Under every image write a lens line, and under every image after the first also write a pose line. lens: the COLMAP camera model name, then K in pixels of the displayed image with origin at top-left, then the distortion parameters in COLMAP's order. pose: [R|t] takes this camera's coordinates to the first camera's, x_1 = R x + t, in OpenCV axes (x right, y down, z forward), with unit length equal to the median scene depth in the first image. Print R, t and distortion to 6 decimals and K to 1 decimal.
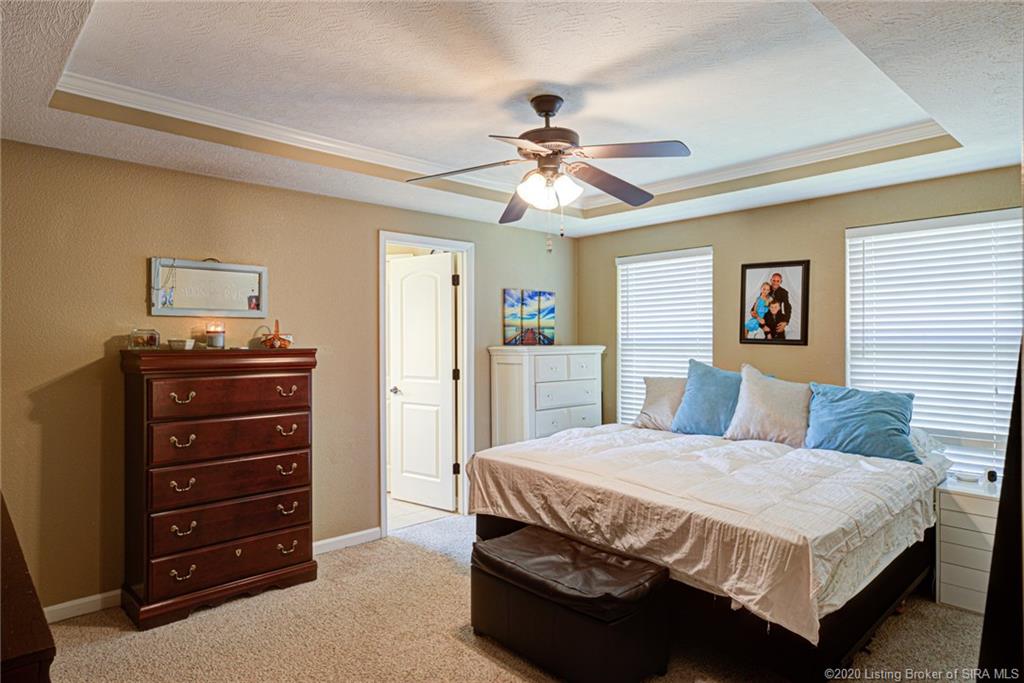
lens RADIAL K [[614.7, 0, 512.0], [0, 614.7, 341.5], [0, 0, 1]] dist [0.003337, 0.003723]
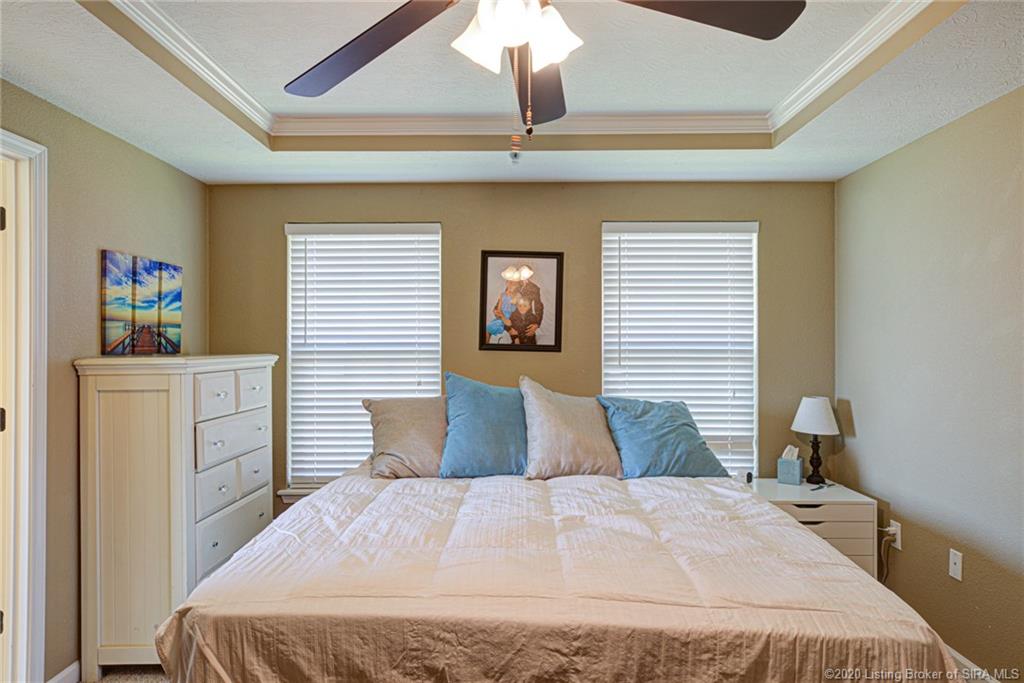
lens RADIAL K [[614.7, 0, 512.0], [0, 614.7, 341.5], [0, 0, 1]] dist [0.003337, 0.003723]
pose [[0.685600, 0.003656, 0.727969, -0.182006], [0.002289, 0.999972, -0.007178, -0.001983], [-0.727975, 0.006588, 0.685573, 0.437688]]
